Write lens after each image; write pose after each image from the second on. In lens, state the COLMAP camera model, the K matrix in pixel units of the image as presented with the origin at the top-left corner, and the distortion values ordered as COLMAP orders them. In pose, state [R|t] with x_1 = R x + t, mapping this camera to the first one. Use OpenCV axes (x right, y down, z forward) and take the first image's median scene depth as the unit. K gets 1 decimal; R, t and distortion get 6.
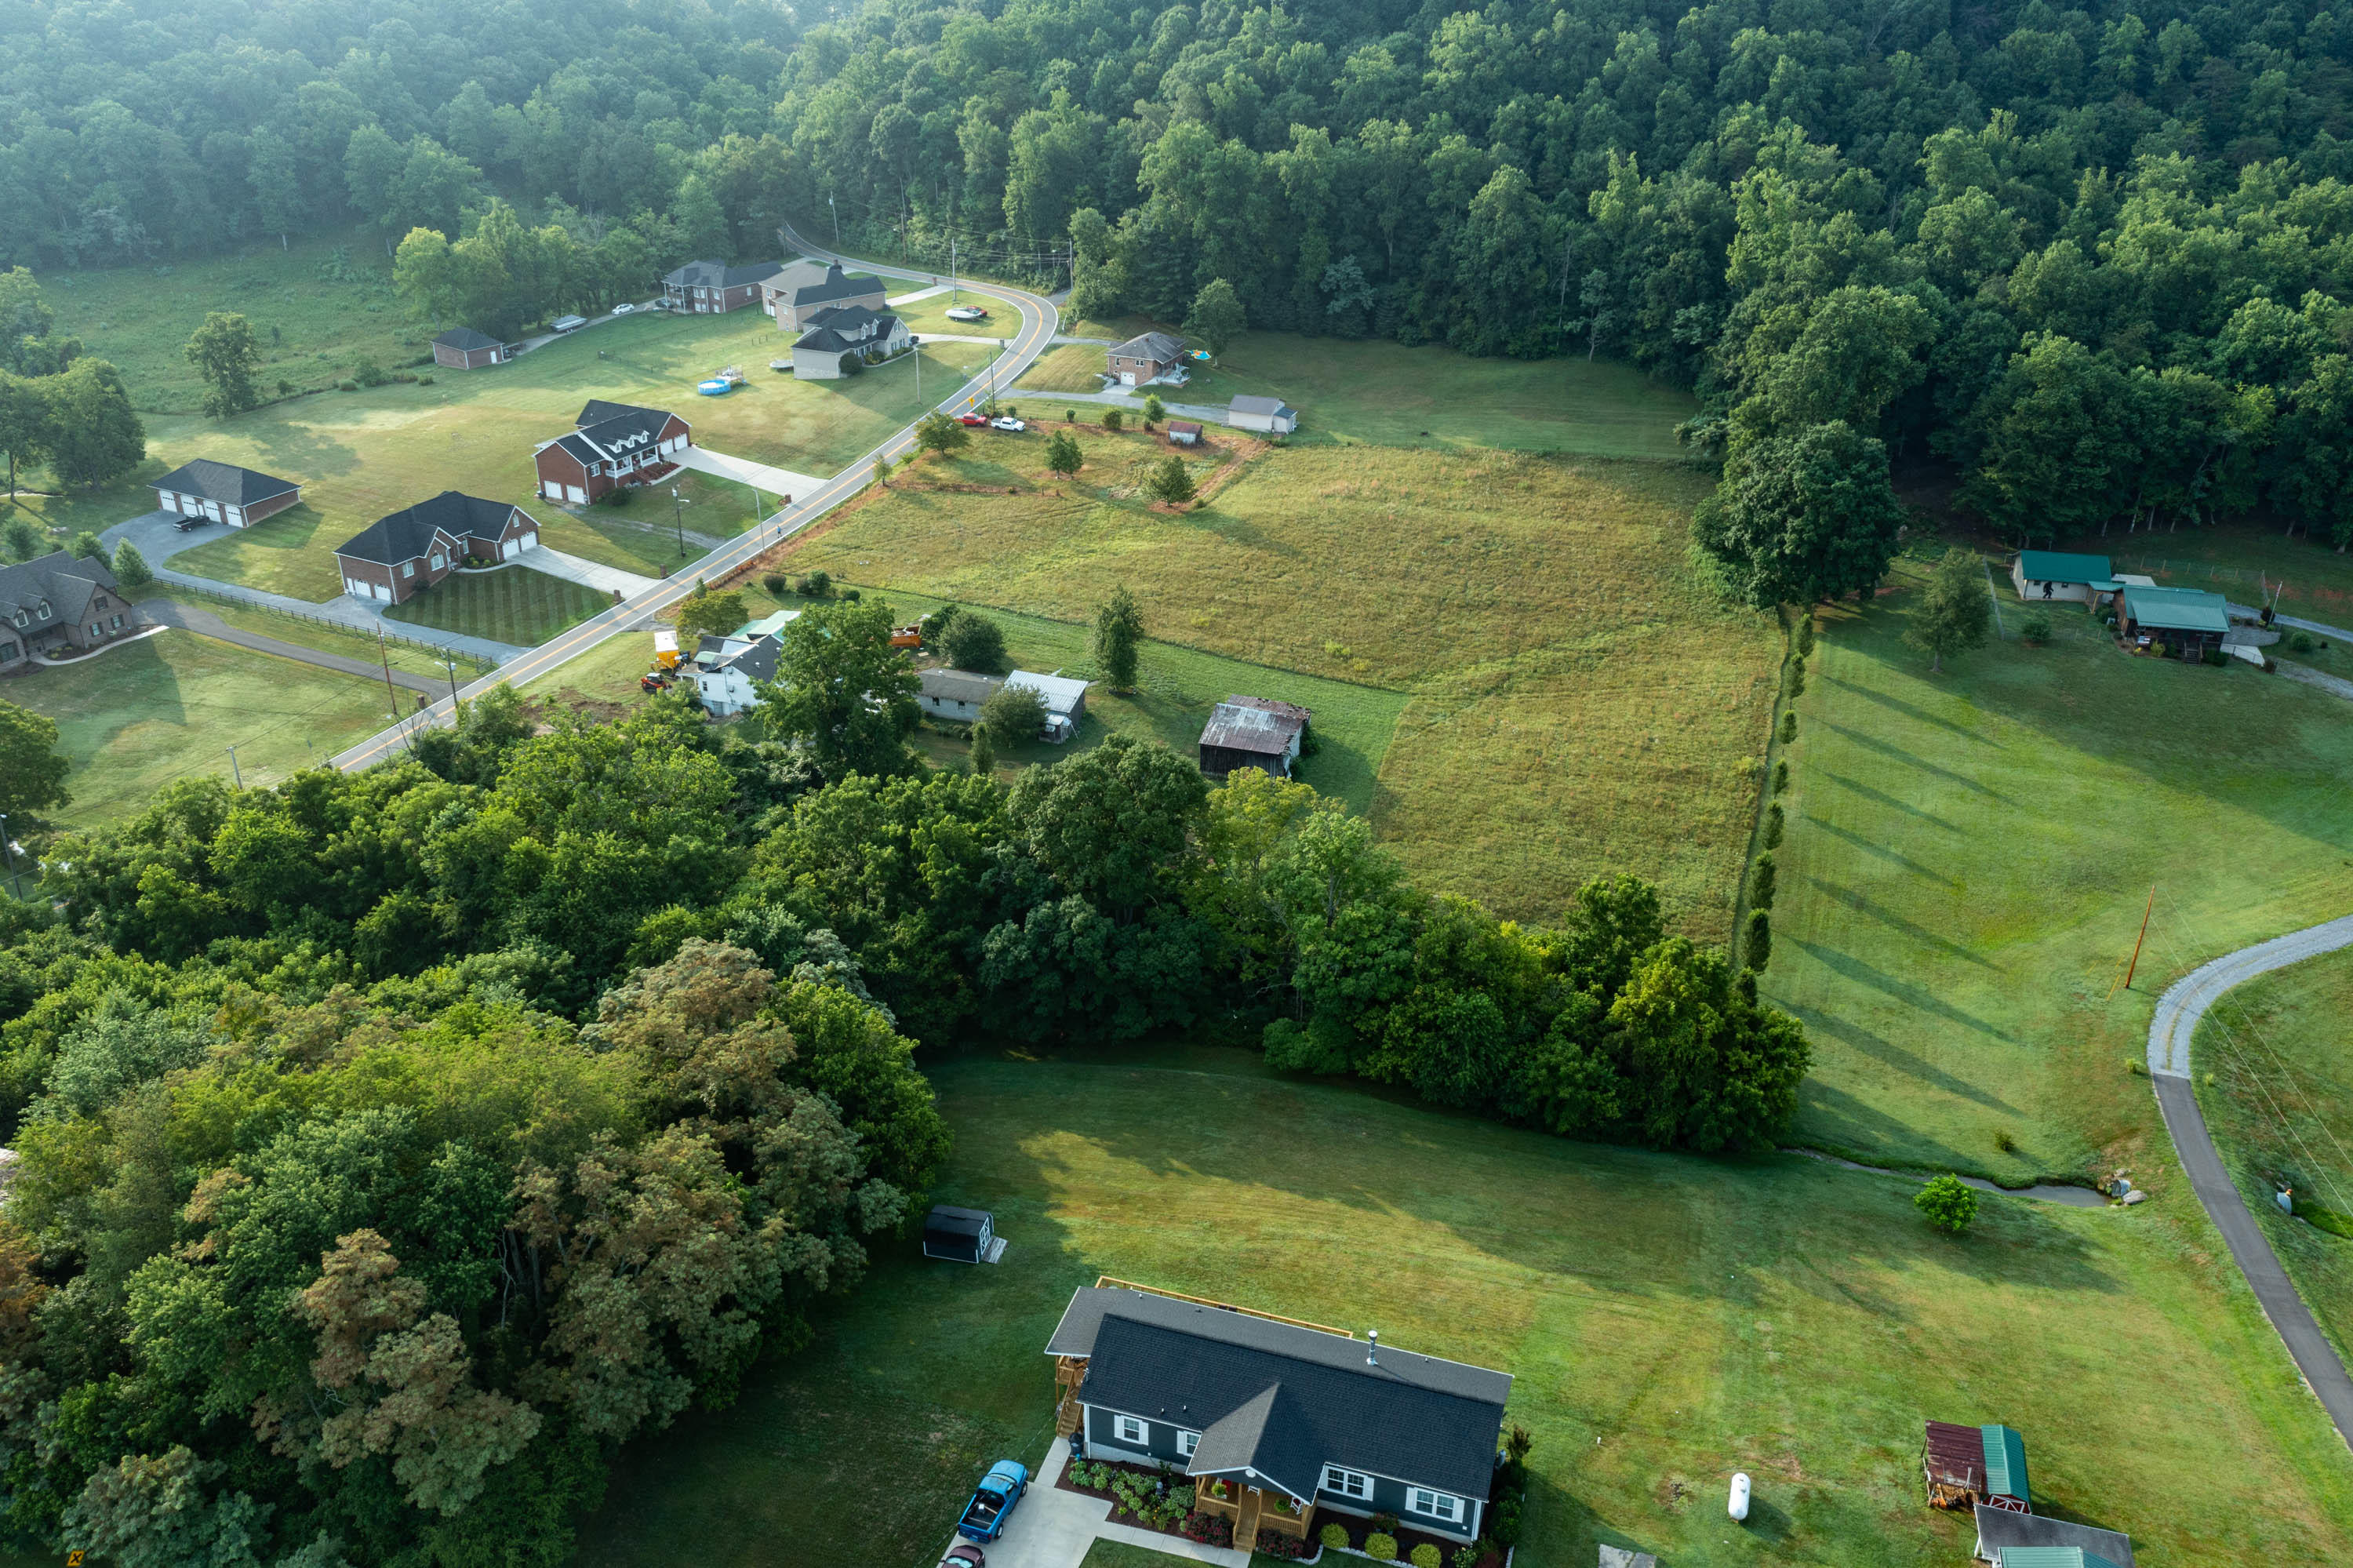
lens RADIAL K [[1858.4, 0, 1180.3], [0, 1858.4, 773.6], [0, 0, 1]] dist [-0.011698, 0.007912]
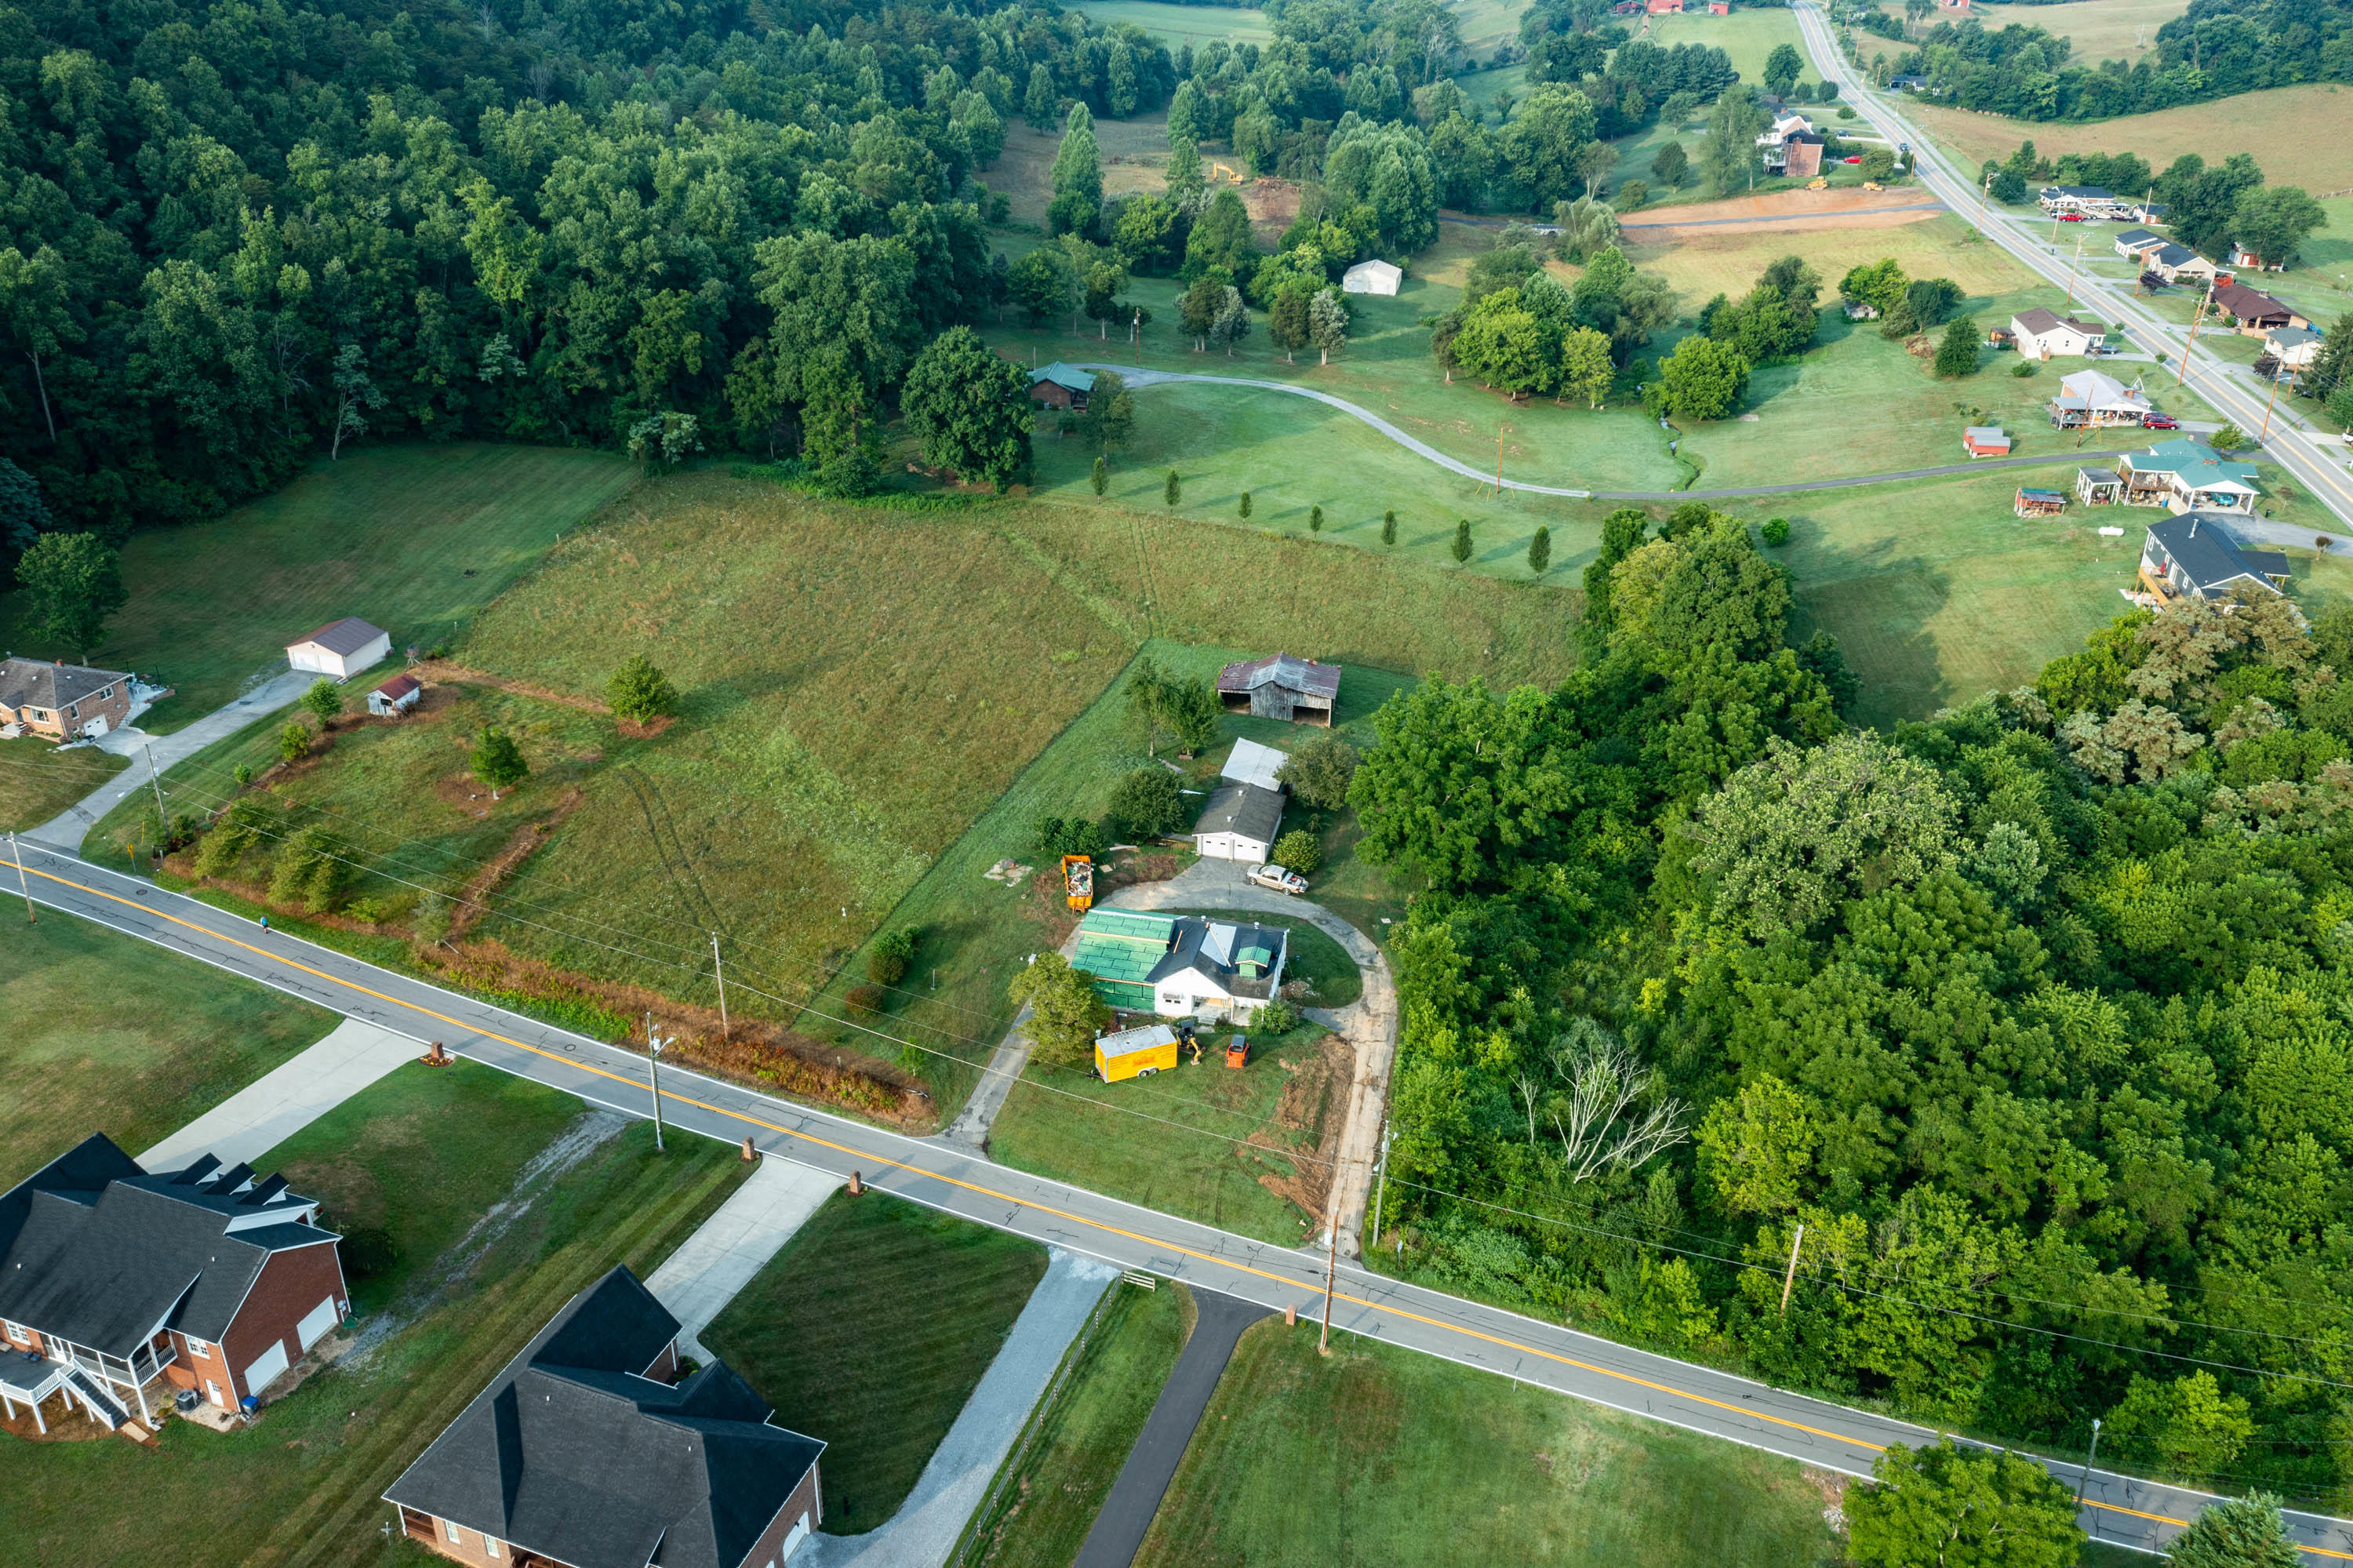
lens RADIAL K [[1858.4, 0, 1174.8], [0, 1858.4, 773.7], [0, 0, 1]] dist [-0.011698, 0.007912]
pose [[-0.108539, -0.452829, 0.884966, -0.761298], [0.433944, 0.779347, 0.452008, -0.407124], [-0.894378, 0.433086, 0.111913, 0.802850]]
